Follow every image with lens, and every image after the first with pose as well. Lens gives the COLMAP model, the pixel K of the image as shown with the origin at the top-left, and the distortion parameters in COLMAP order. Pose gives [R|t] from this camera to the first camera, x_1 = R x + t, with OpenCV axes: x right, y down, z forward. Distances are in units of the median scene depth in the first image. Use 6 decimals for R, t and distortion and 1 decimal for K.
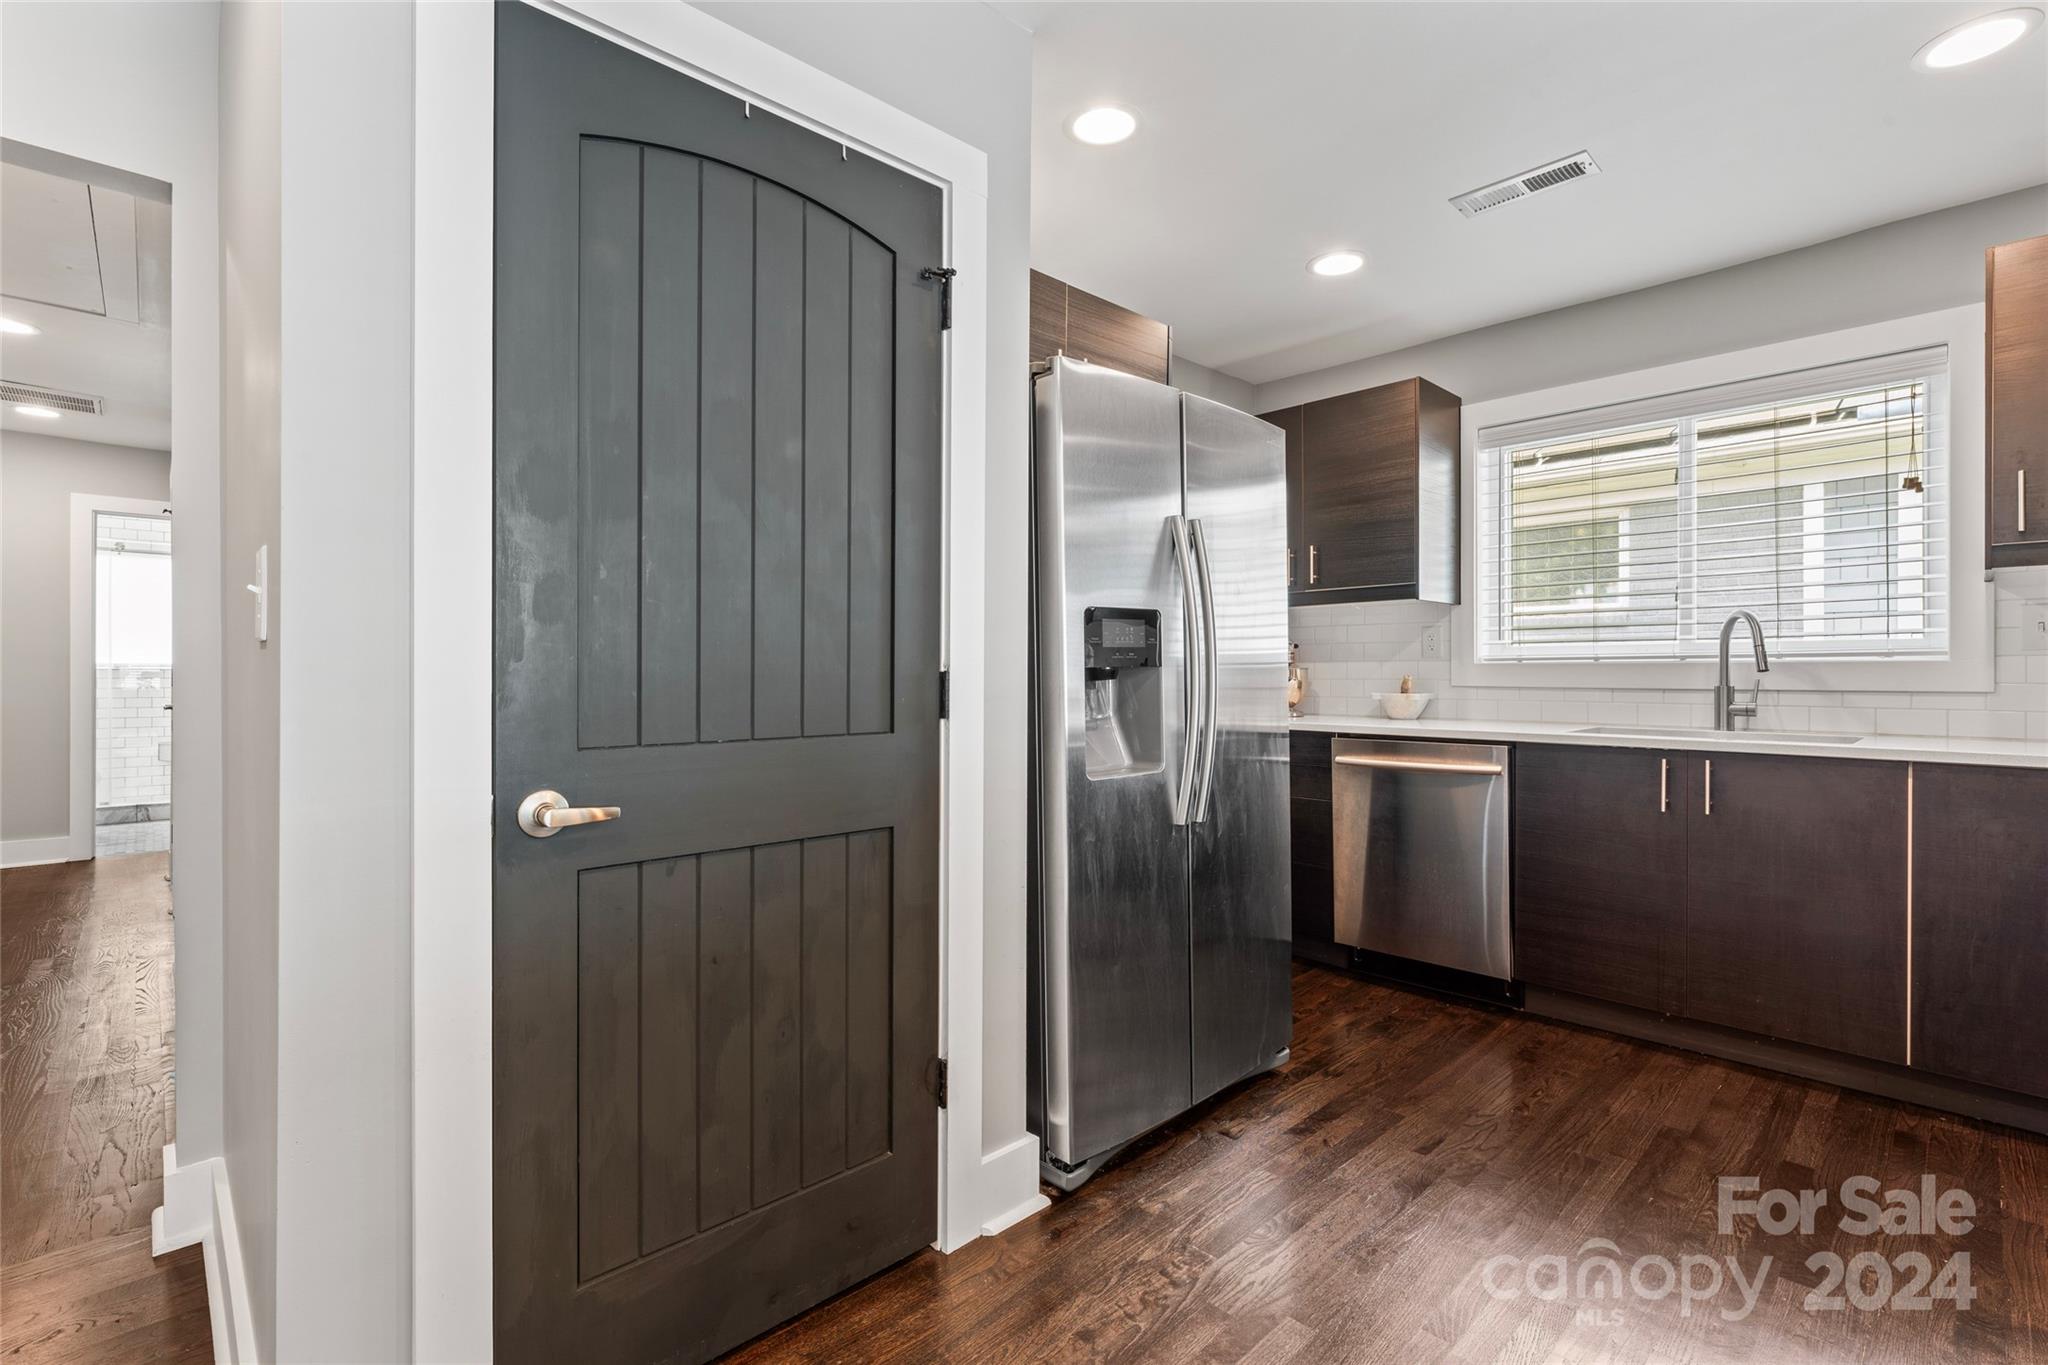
lens RADIAL K [[936.9, 0, 1015.4], [0, 936.9, 673.2], [0, 0, 1]] dist [-0.014656, 0.000468]
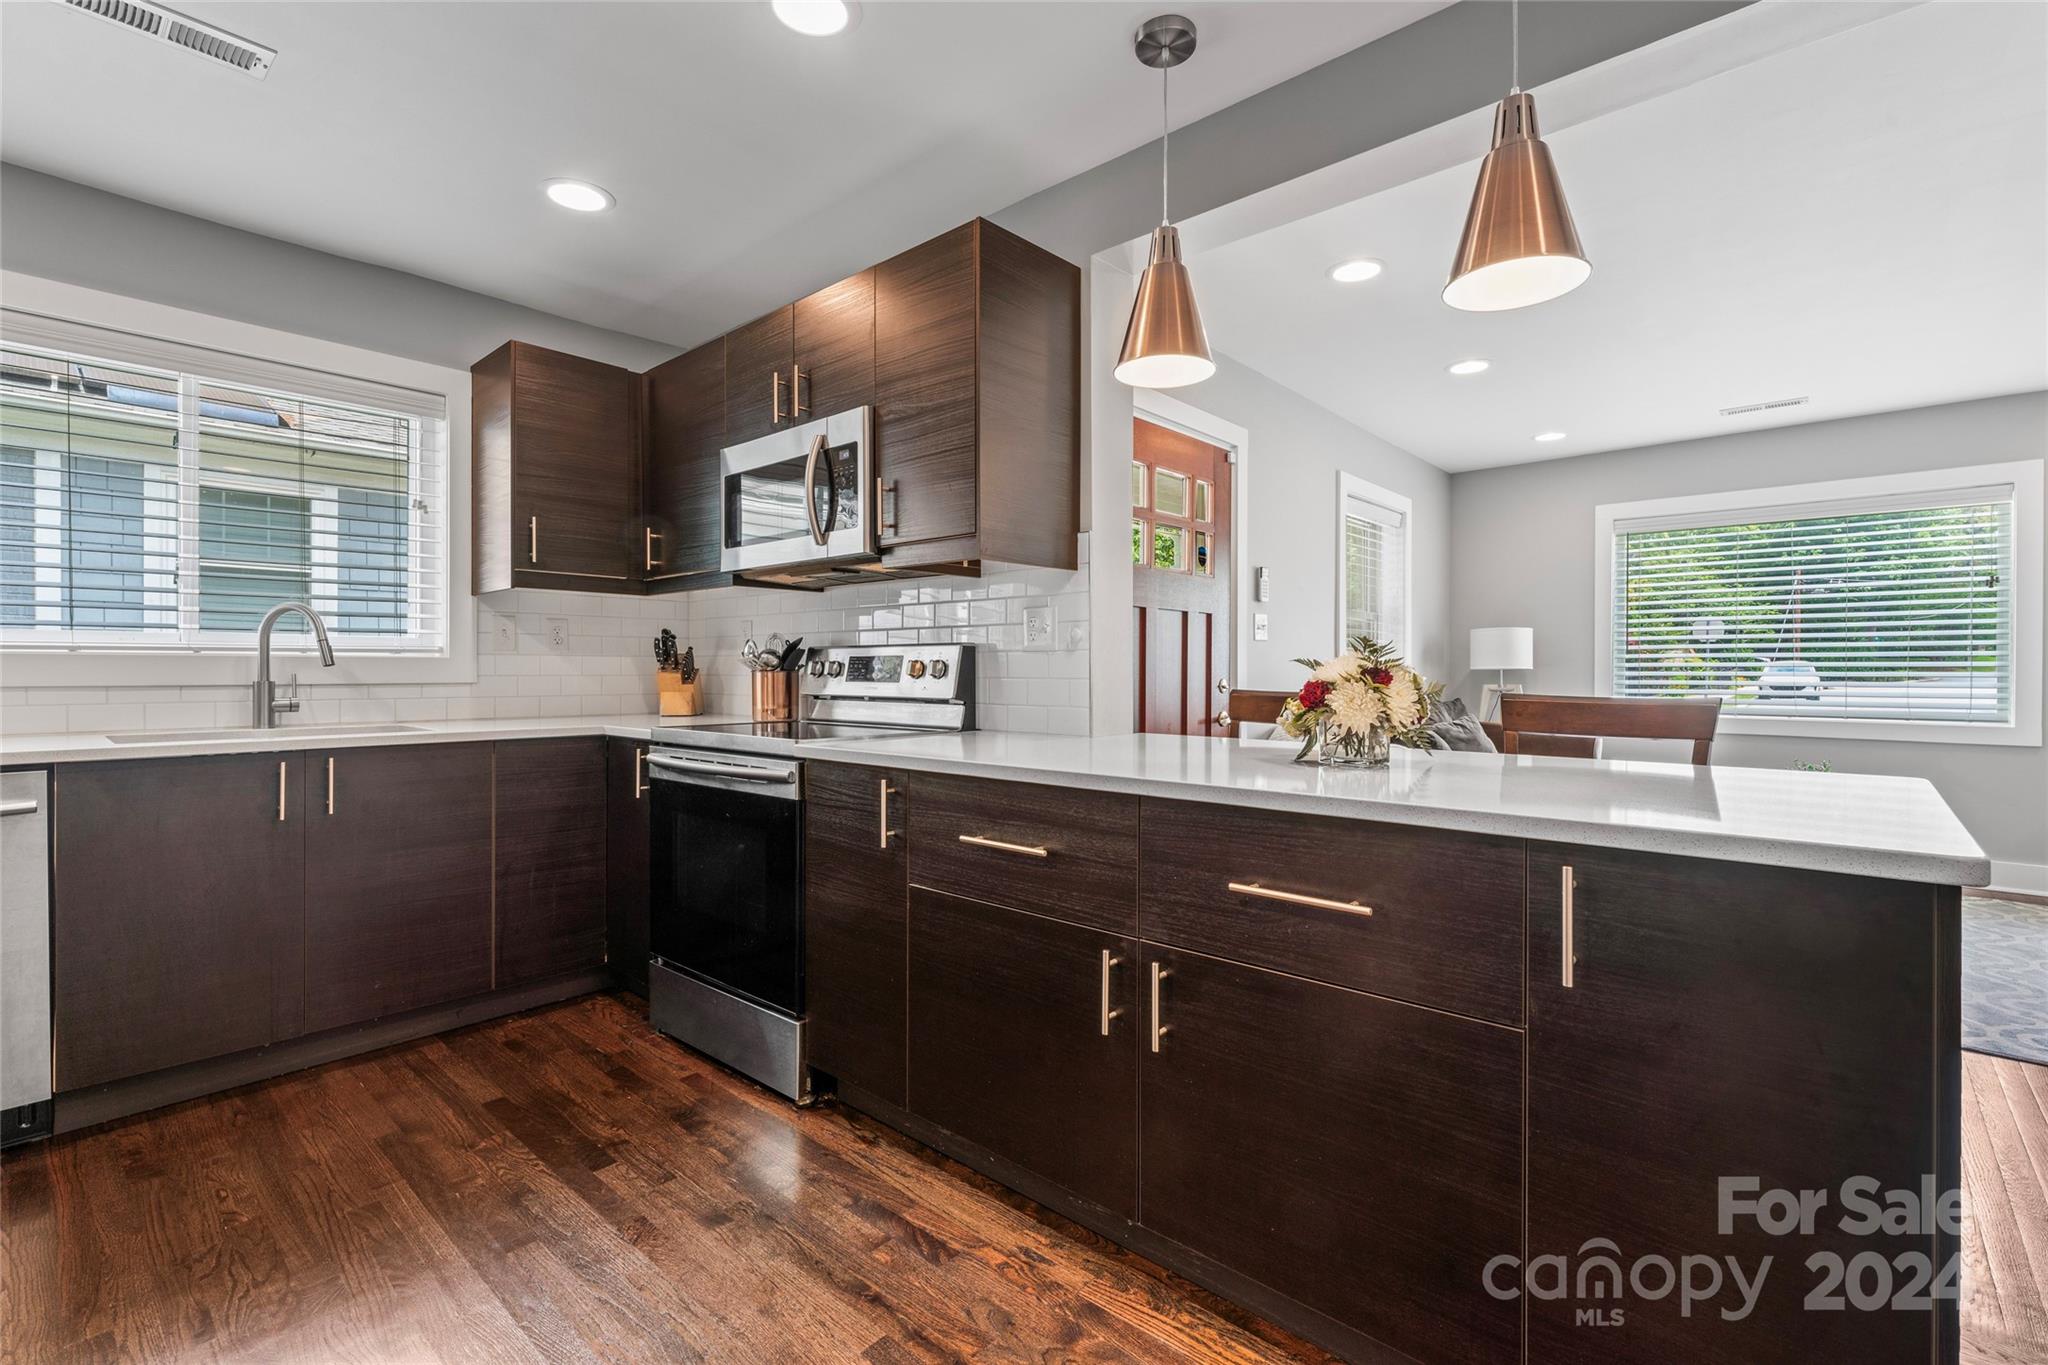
lens RADIAL K [[913.5, 0, 1027.7], [0, 913.5, 673.2], [0, 0, 1]] dist [0.008467, 0.000202]
pose [[-0.094887, -0.008734, 0.995450, -0.271247], [-0.003666, 0.999958, 0.008424, -0.005476], [-0.995481, -0.002850, -0.094915, 0.363888]]
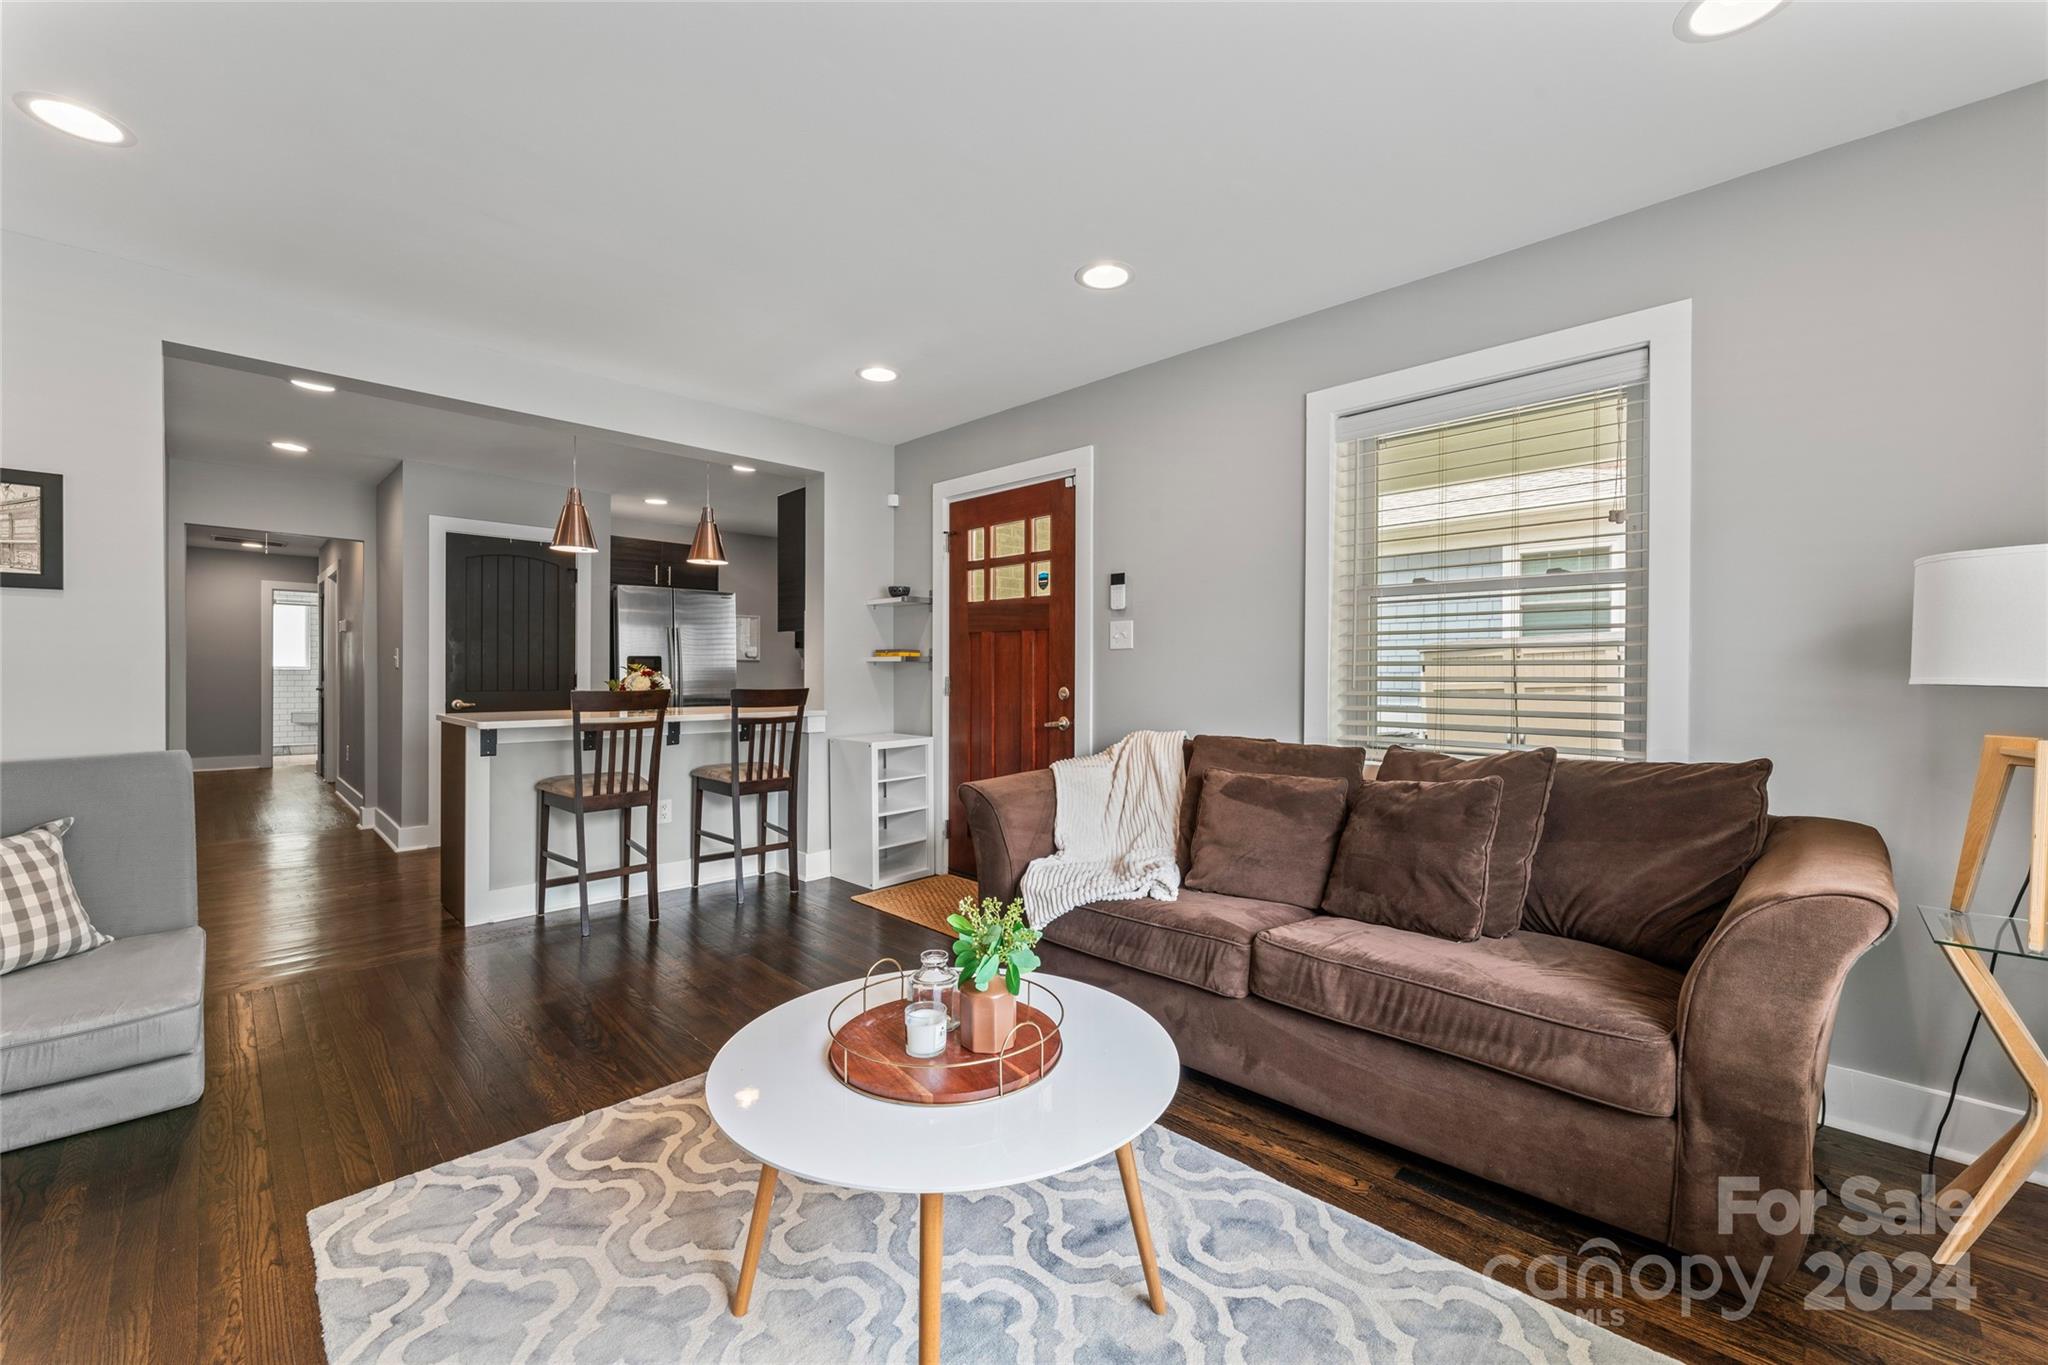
lens RADIAL K [[814.2, 0, 1028.7], [0, 814.2, 675.3], [0, 0, 1]] dist [-0.000267, -0.000052]
pose [[0.999217, 0.001004, 0.039548, 1.382431], [-0.001233, 0.999983, 0.005760, -0.015863], [-0.039542, -0.005805, 0.999201, -2.008358]]
